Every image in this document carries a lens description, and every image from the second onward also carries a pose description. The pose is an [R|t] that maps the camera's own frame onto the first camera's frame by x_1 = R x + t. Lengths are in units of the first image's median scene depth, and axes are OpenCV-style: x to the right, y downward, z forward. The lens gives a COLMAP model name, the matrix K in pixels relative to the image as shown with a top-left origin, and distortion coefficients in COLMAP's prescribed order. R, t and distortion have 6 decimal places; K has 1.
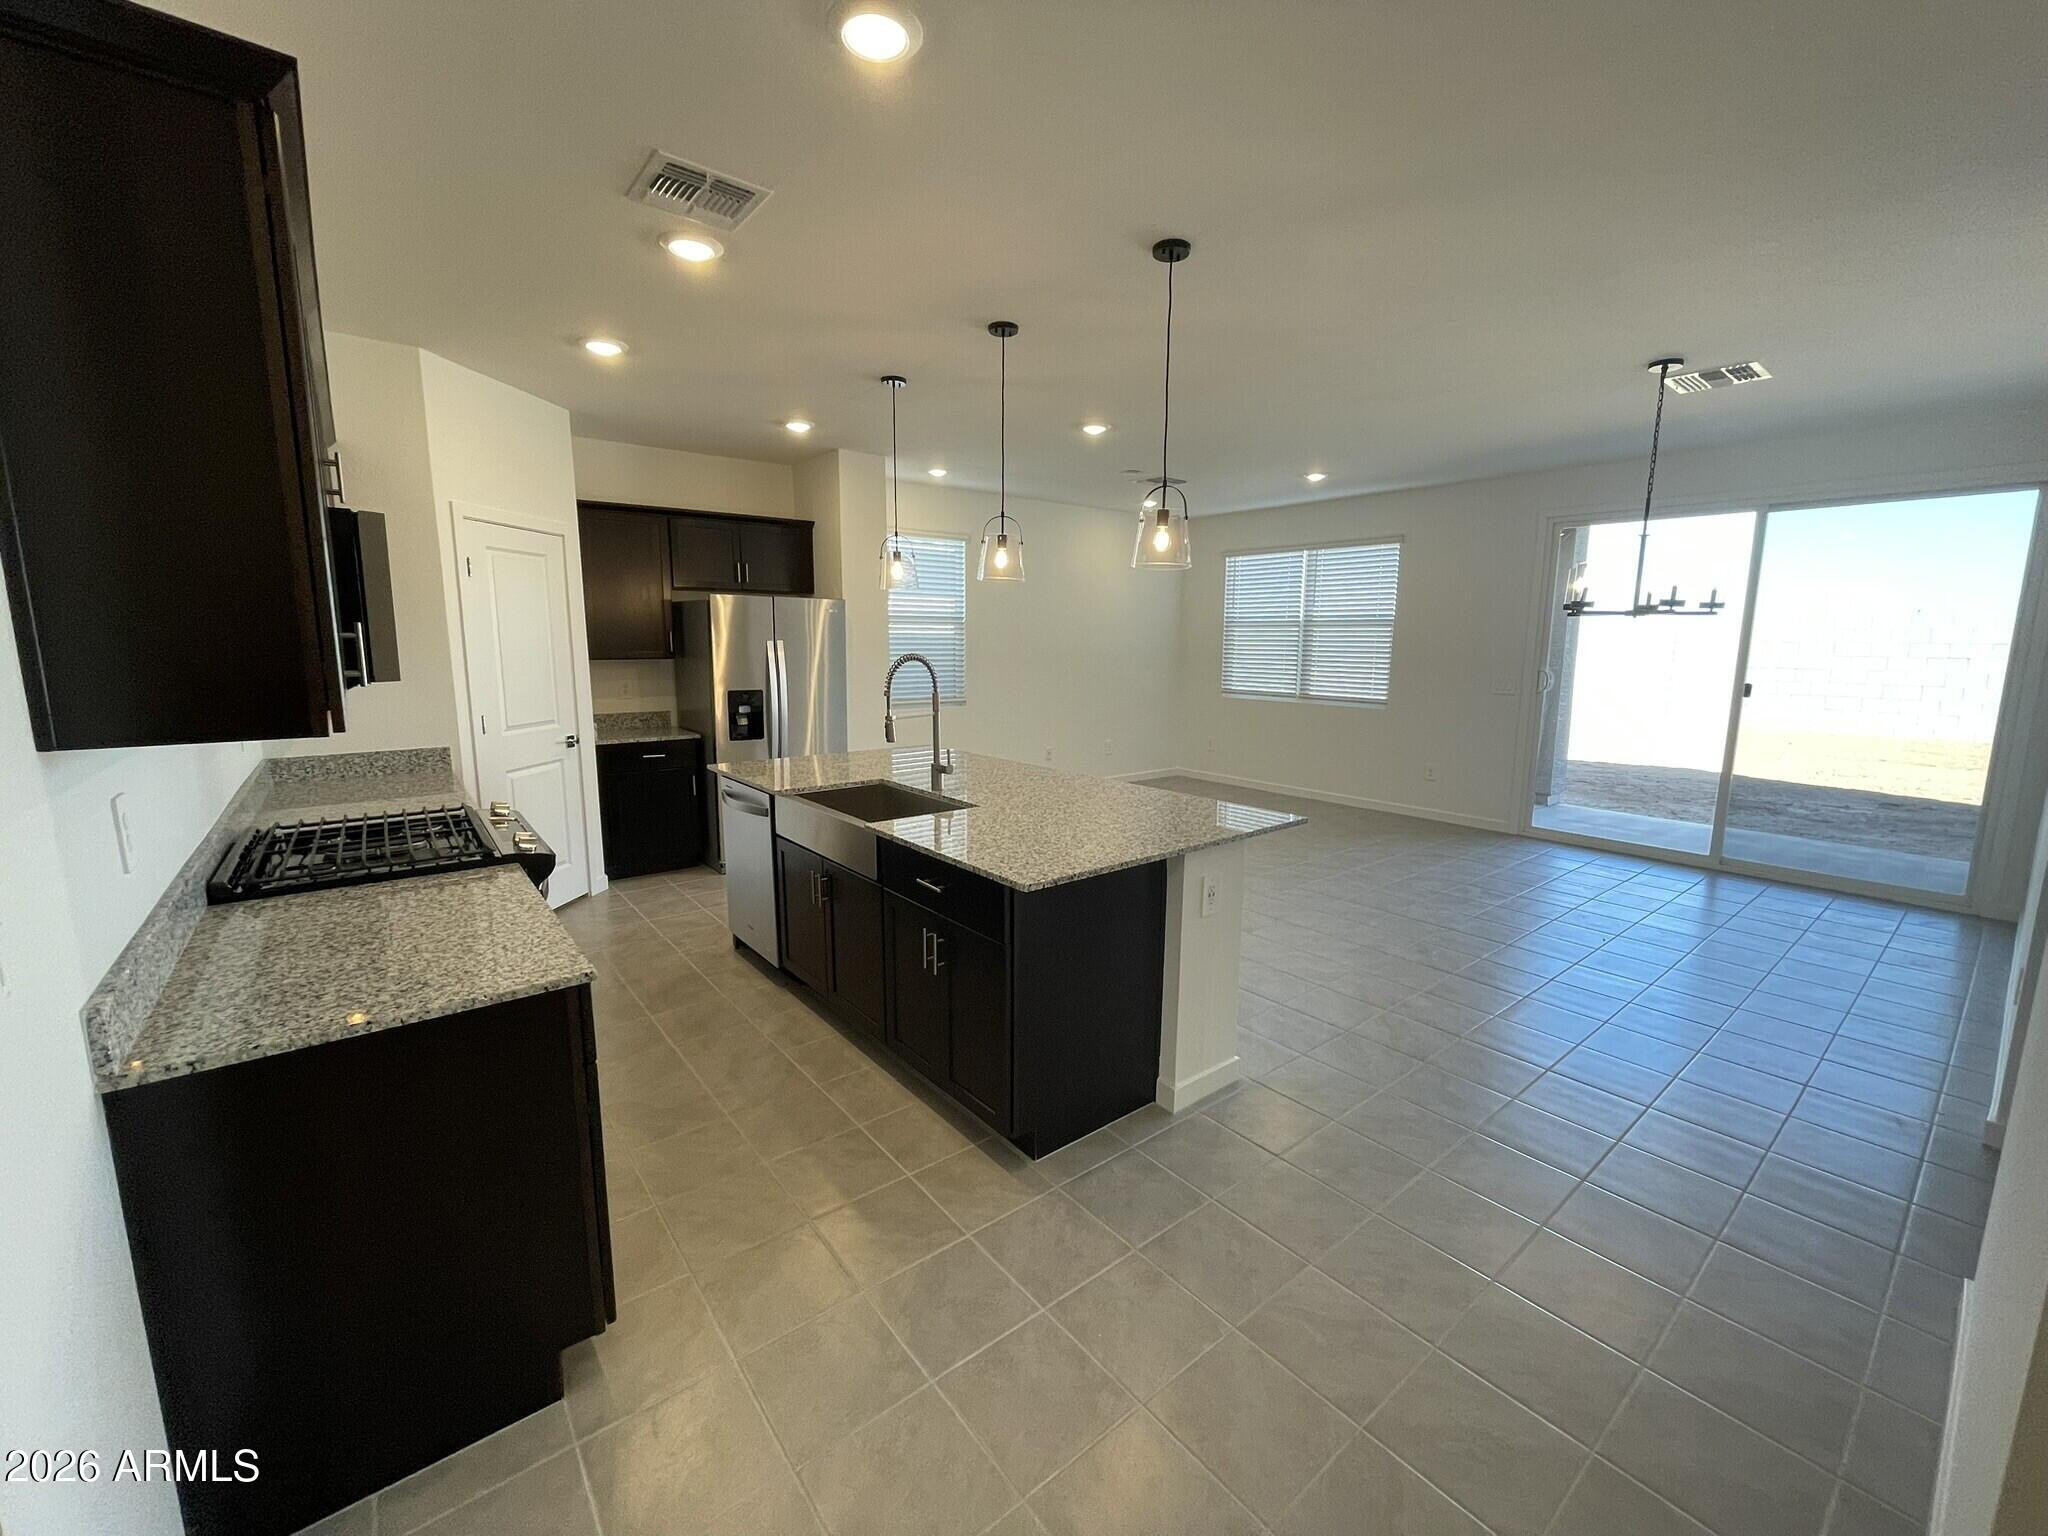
lens RADIAL K [[829.0, 0, 1022.3], [0, 829.0, 772.9], [0, 0, 1]] dist [-0.006863, -0.000448]
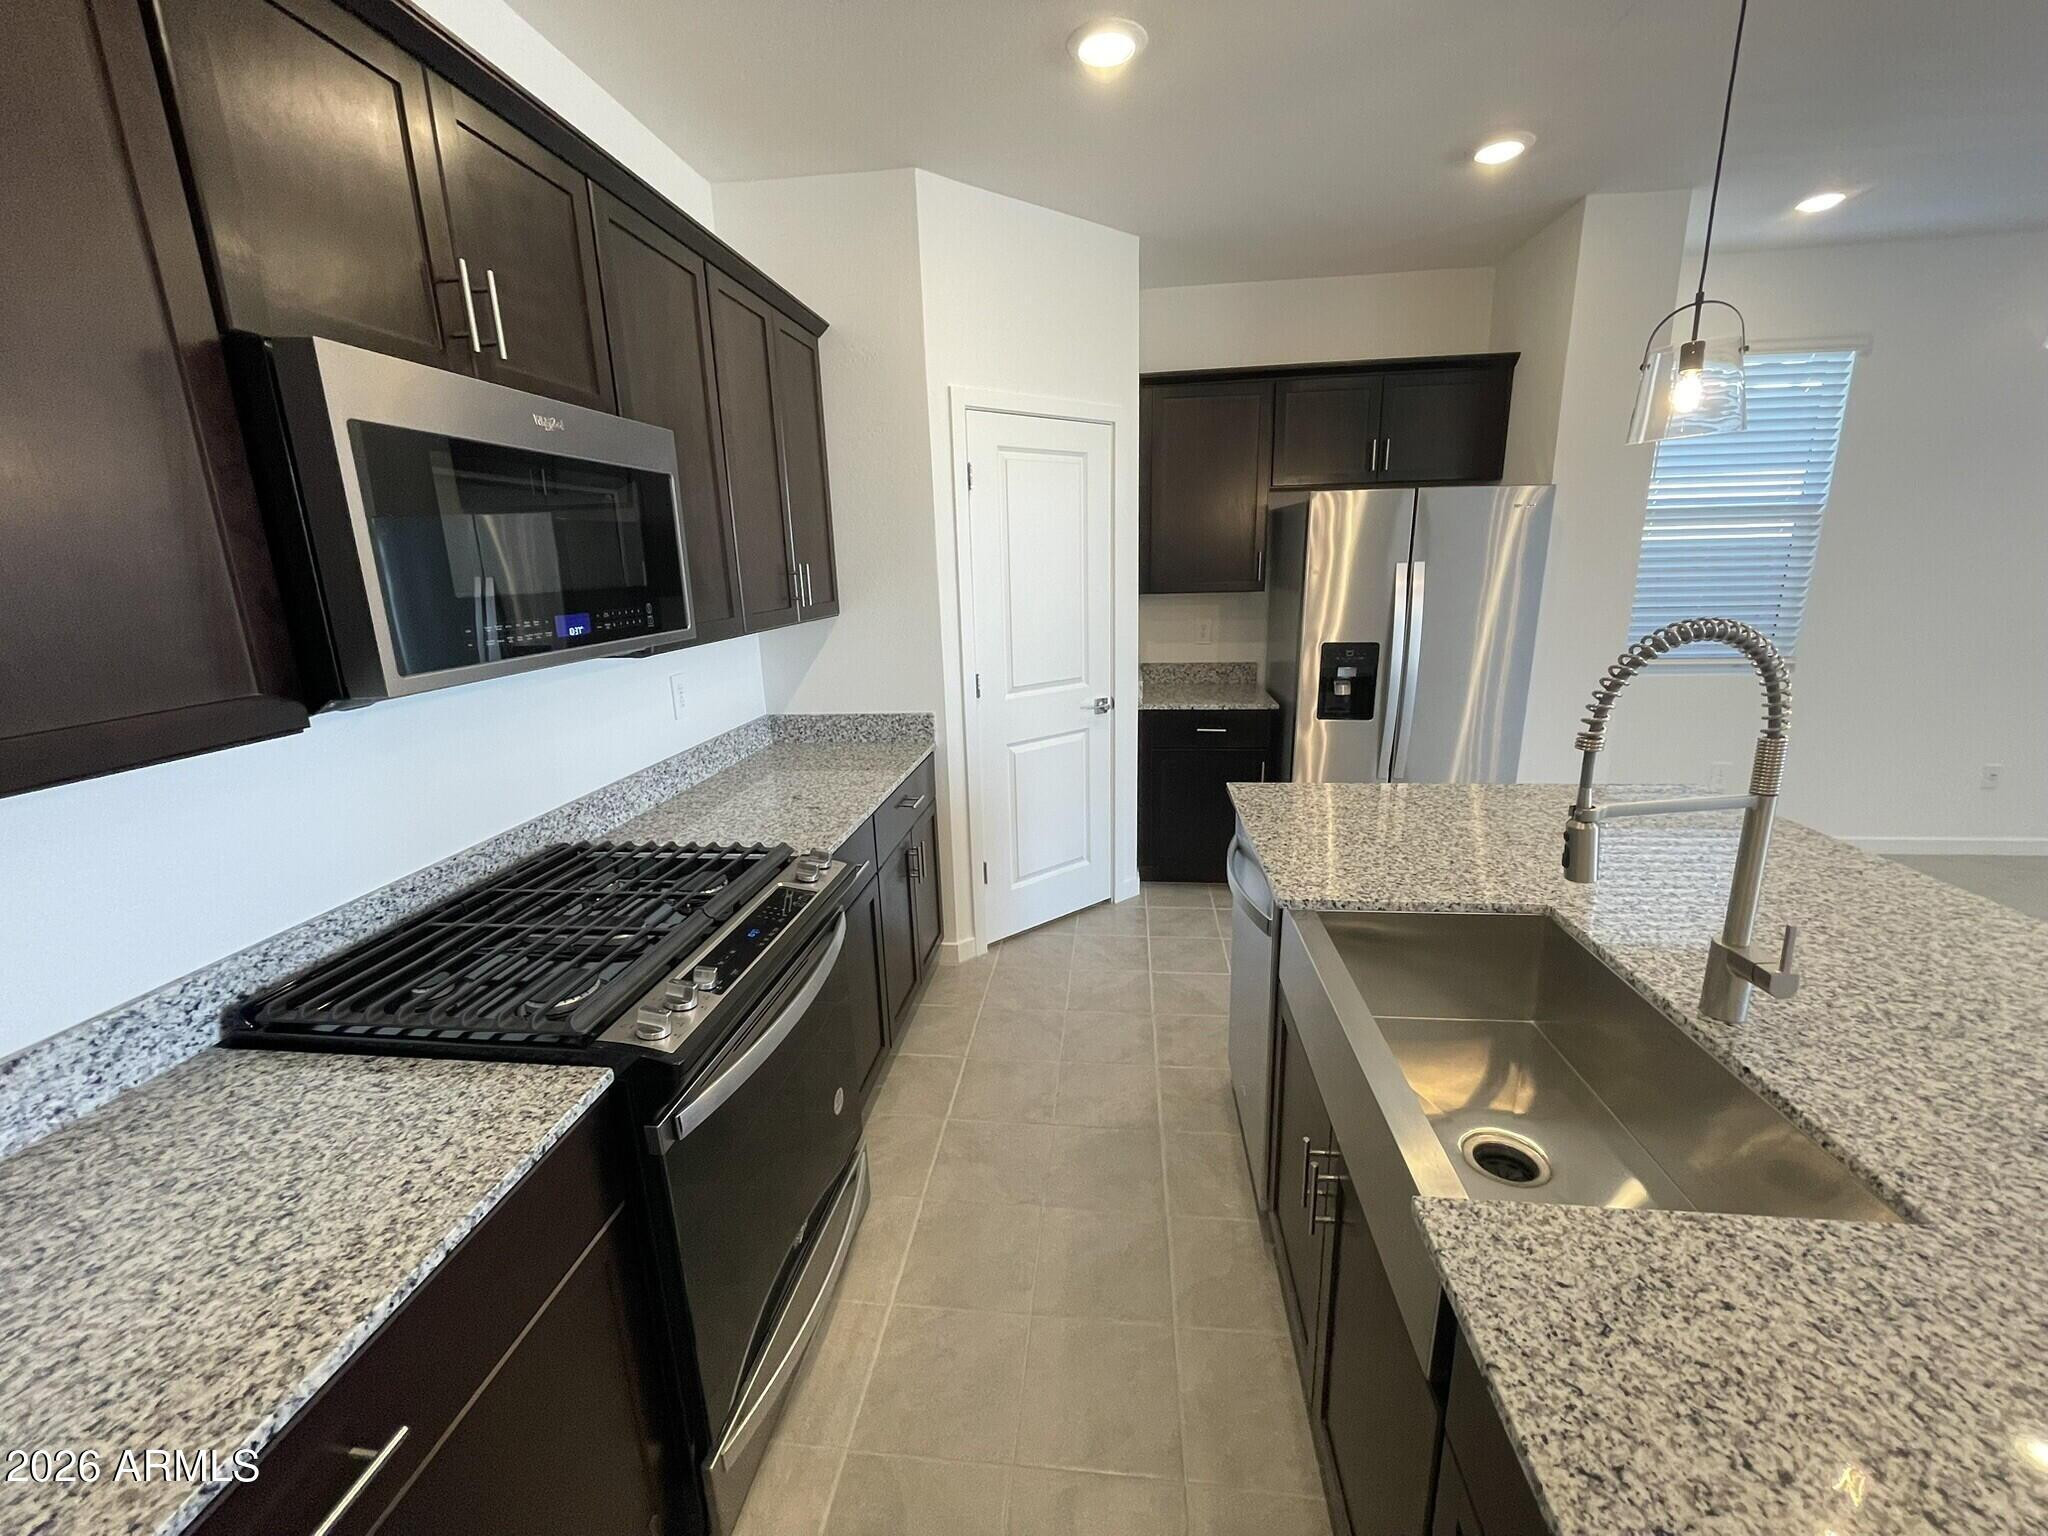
lens RADIAL K [[829.0, 0, 1020.2], [0, 829.0, 766.0], [0, 0, 1]] dist [-0.006863, -0.000448]
pose [[0.702137, 0.148175, -0.696454, -0.055835], [-0.082033, 0.988428, 0.127592, -0.067566], [0.707301, -0.032455, 0.706167, 0.372531]]
